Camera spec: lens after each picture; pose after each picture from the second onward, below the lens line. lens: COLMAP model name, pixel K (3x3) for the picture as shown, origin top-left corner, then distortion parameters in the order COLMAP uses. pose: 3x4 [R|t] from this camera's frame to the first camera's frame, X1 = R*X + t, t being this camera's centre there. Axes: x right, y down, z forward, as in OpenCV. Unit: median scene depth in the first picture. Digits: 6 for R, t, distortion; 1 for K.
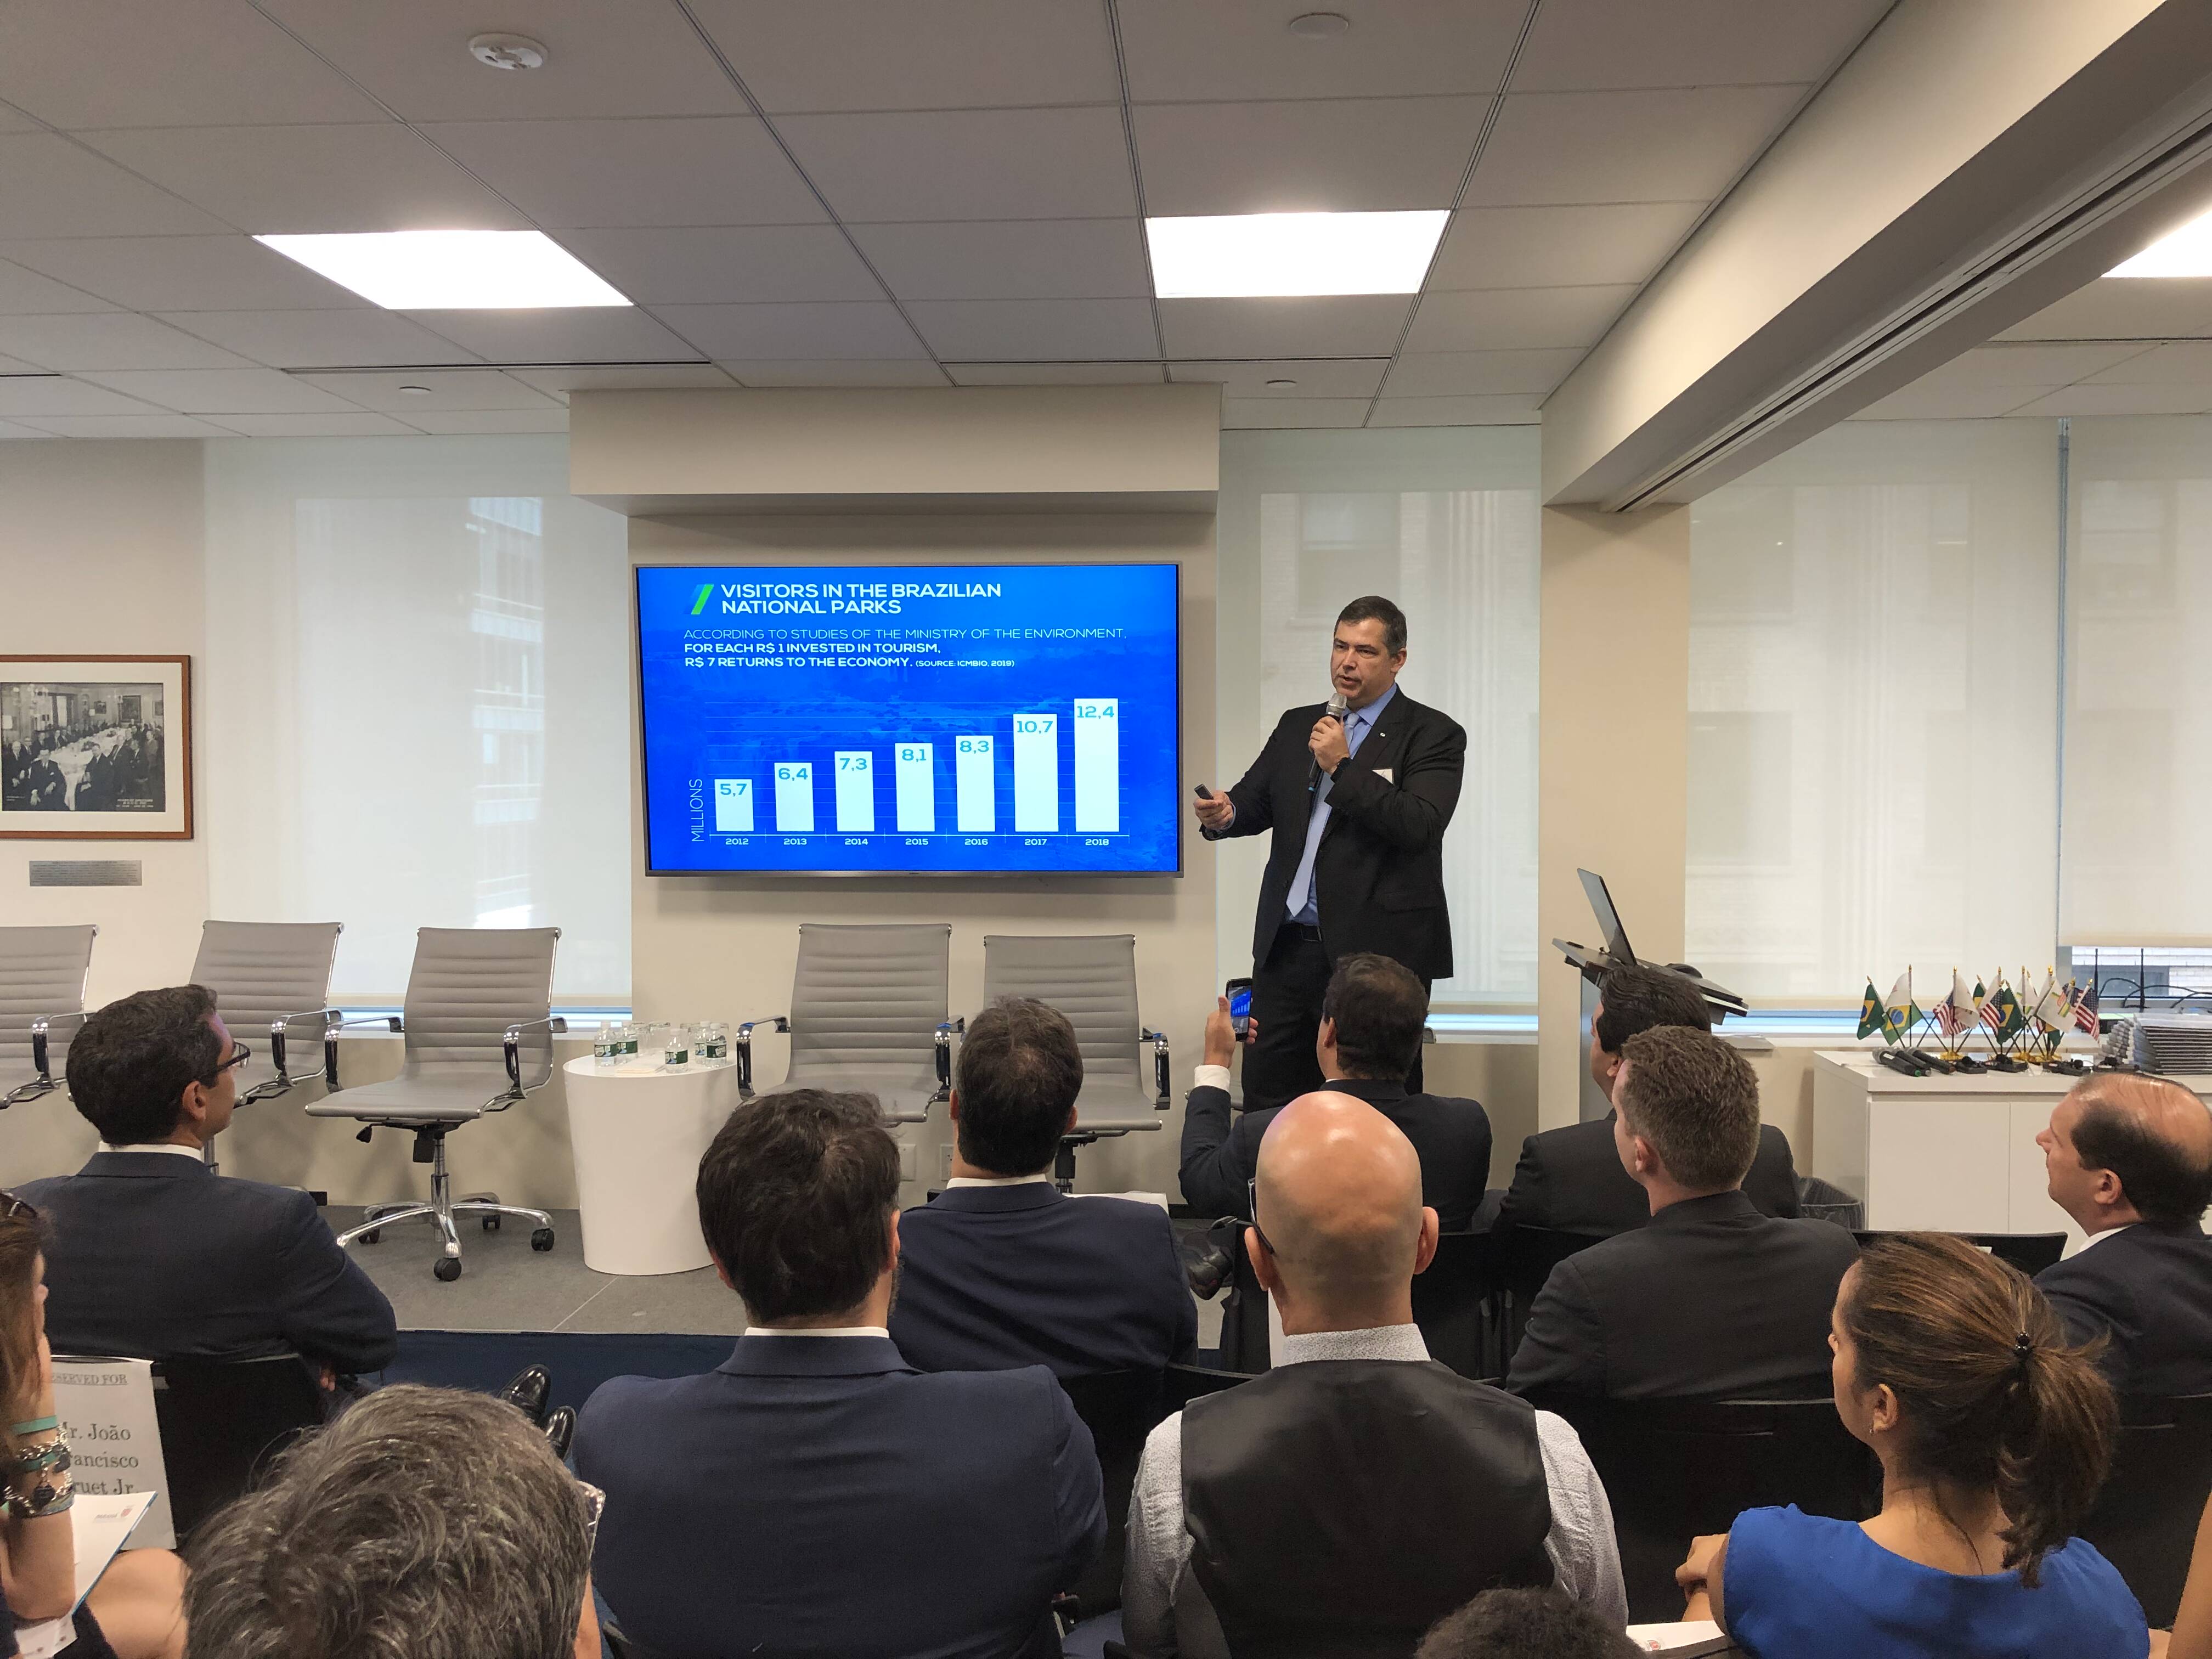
lens RADIAL K [[1886.4, 0, 1124.2], [0, 1886.4, 828.2], [0, 0, 1]] dist [0.071155, -0.040834]
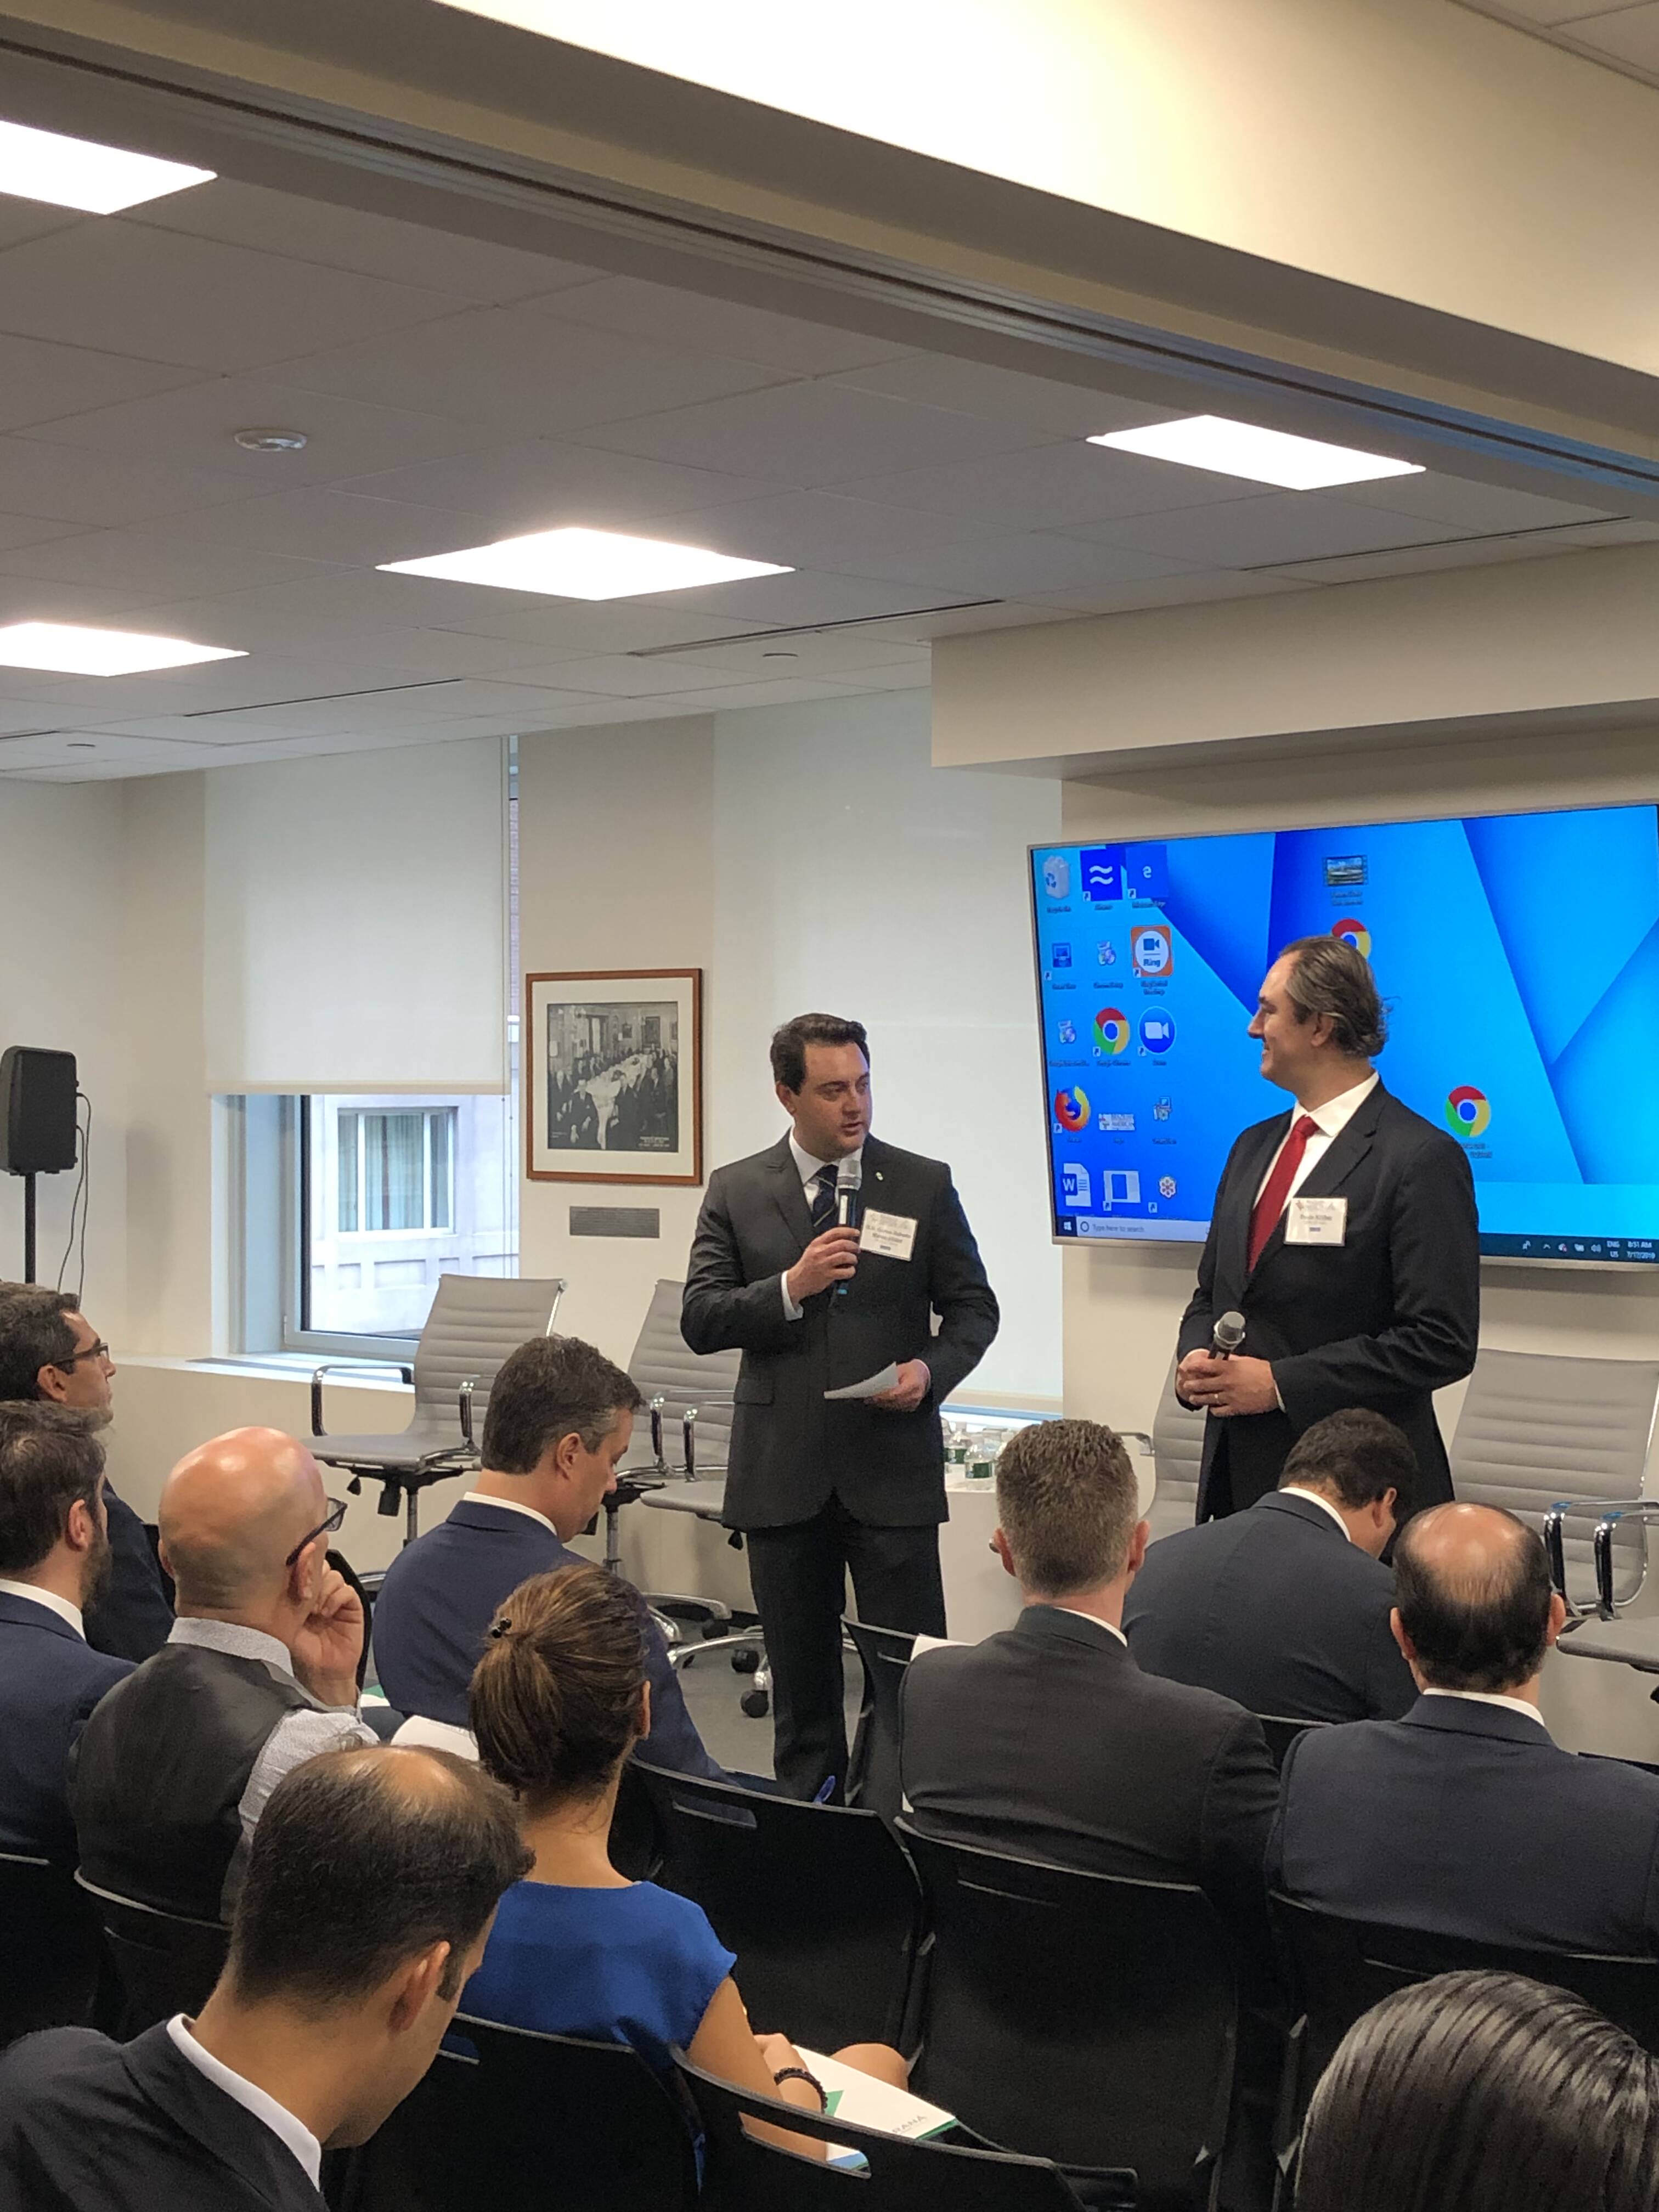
lens RADIAL K [[3295.3, 0, 841.4], [0, 3295.3, 1056.5], [0, 0, 1]] dist [0.139489, 0.000000]
pose [[0.770243, -0.003731, -0.637739, 0.492904], [-0.023011, 0.999169, -0.033638, -0.003576], [0.637335, 0.040585, 0.769517, -0.084618]]
